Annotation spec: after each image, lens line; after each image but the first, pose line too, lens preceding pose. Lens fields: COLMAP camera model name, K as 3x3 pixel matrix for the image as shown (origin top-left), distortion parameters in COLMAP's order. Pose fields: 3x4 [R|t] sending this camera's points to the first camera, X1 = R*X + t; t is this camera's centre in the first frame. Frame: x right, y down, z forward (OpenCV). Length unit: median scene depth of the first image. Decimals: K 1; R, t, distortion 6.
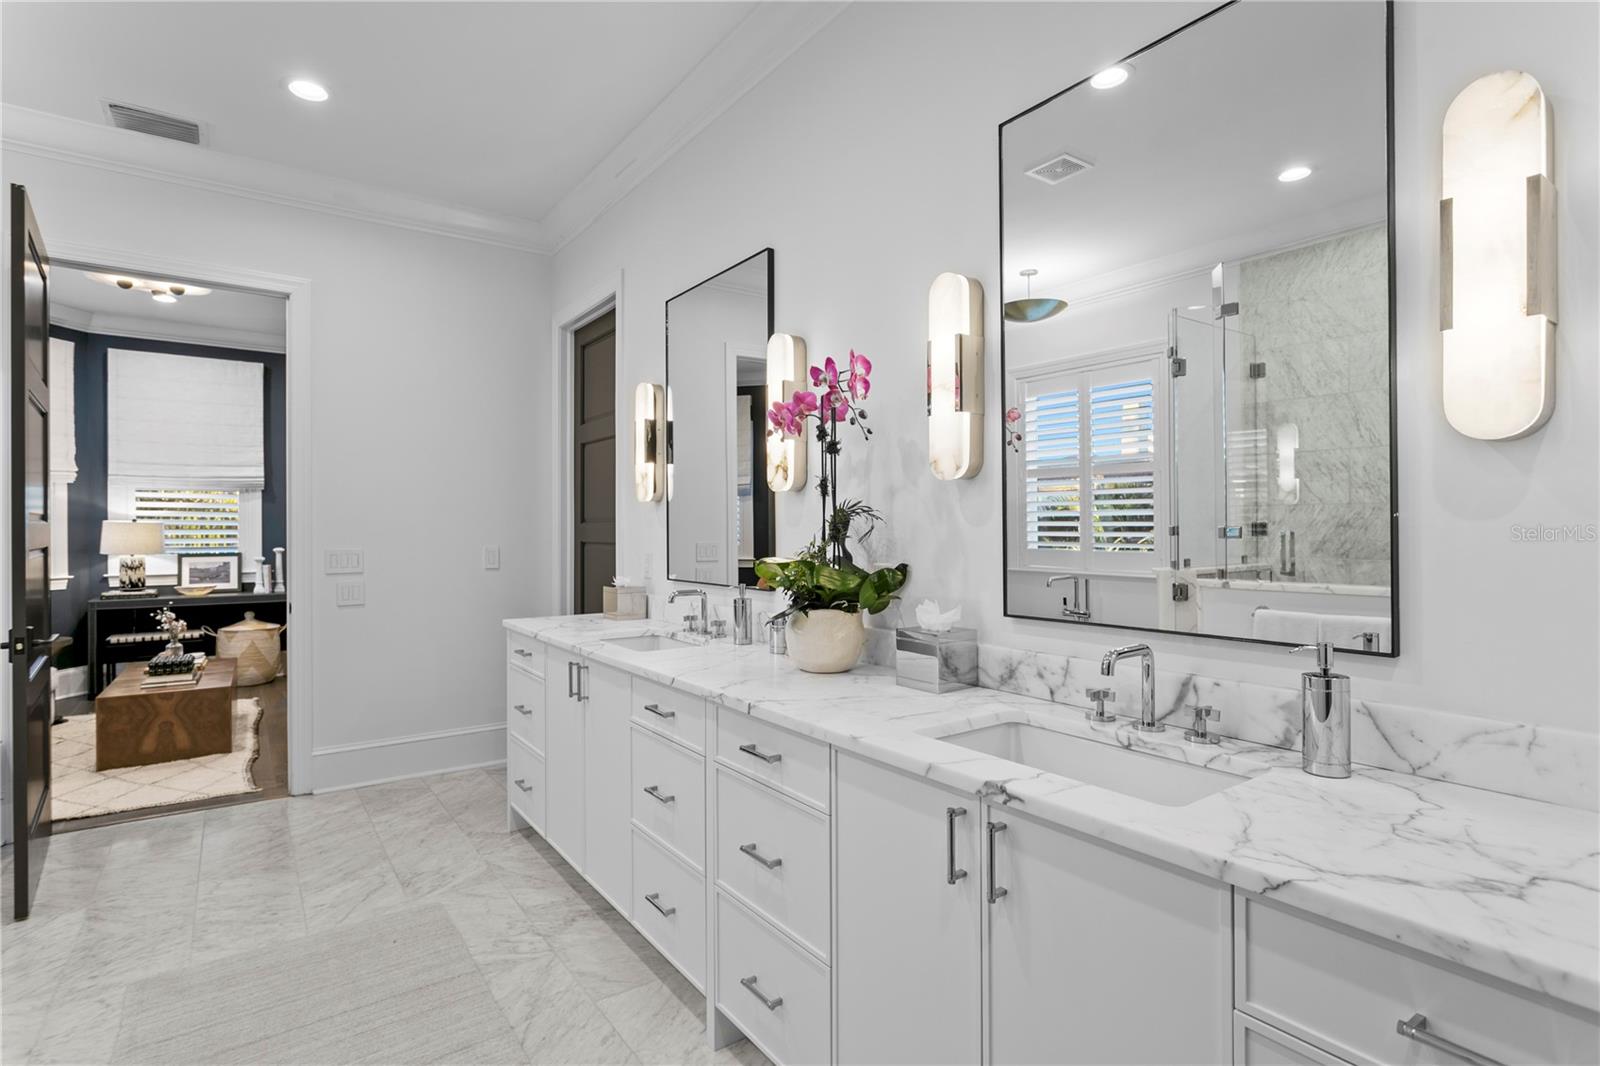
lens RADIAL K [[805.0, 0, 789.2], [0, 805.0, 528.7], [0, 0, 1]] dist [-0.003230, -0.001122]
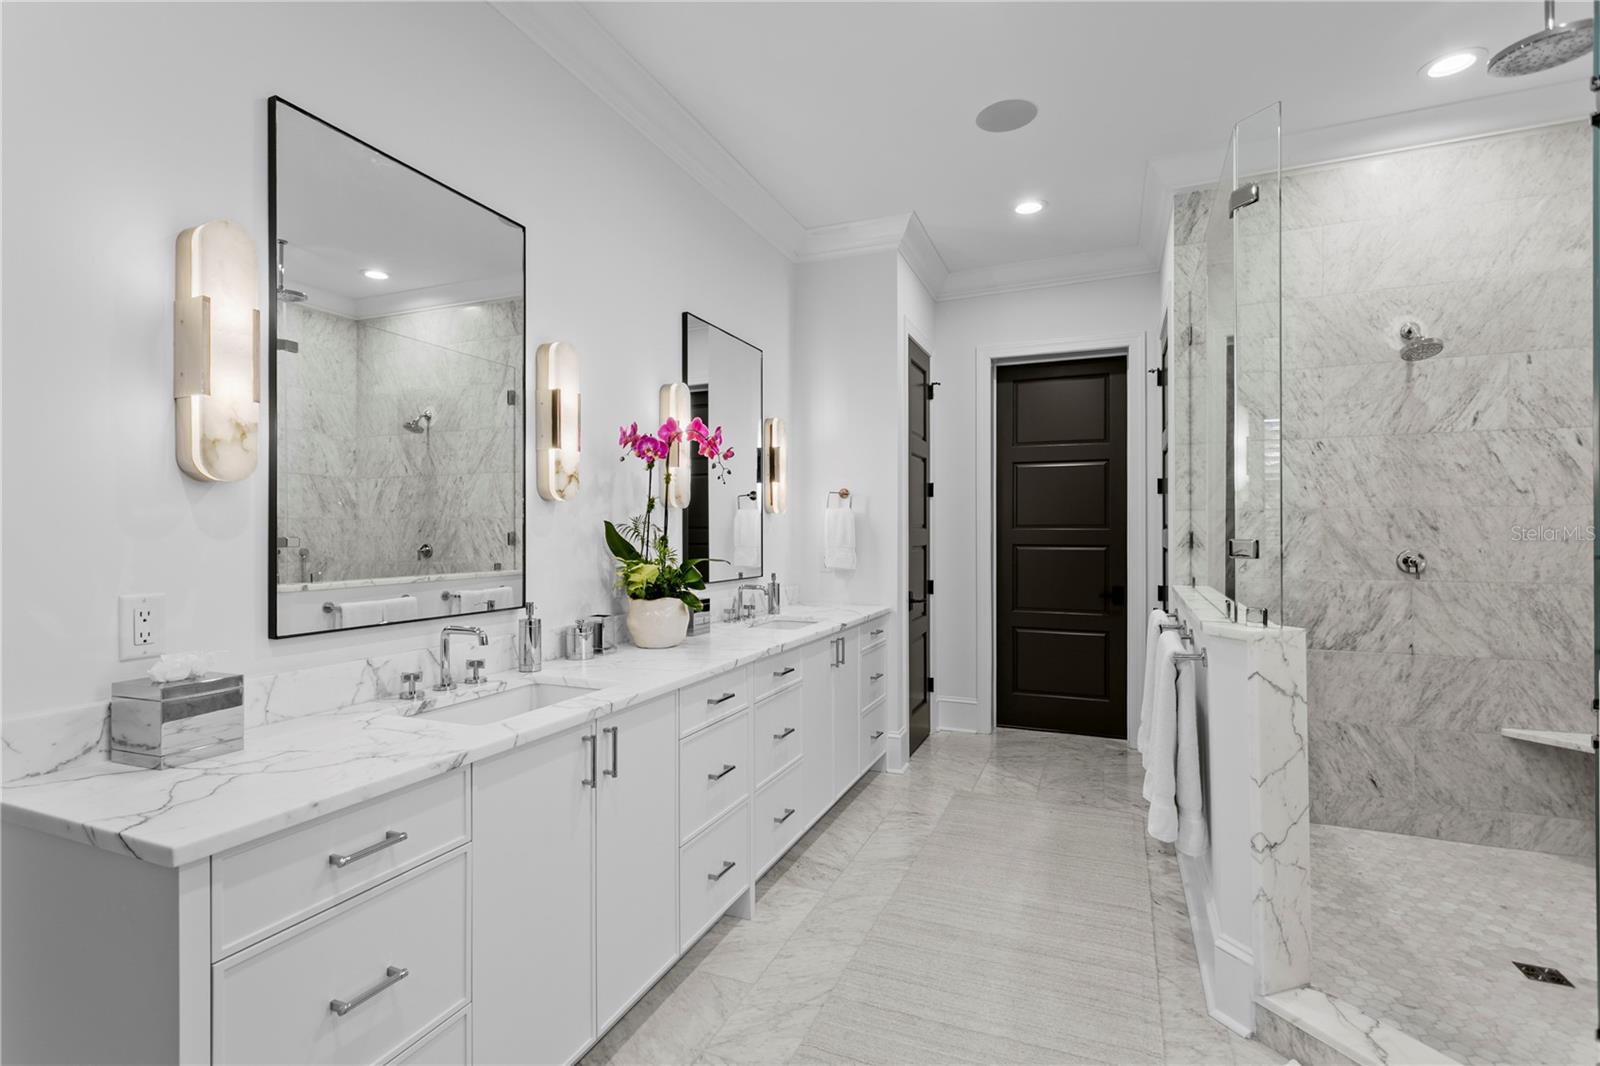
lens RADIAL K [[759.4, 0, 775.6], [0, 759.4, 532.6], [0, 0, 1]] dist [-0.002398, 0.000010]
pose [[-0.528186, 0.009328, 0.849078, -0.955834], [0.004334, 0.999956, -0.008290, 0.003248], [-0.849118, -0.000699, -0.528203, 1.294255]]
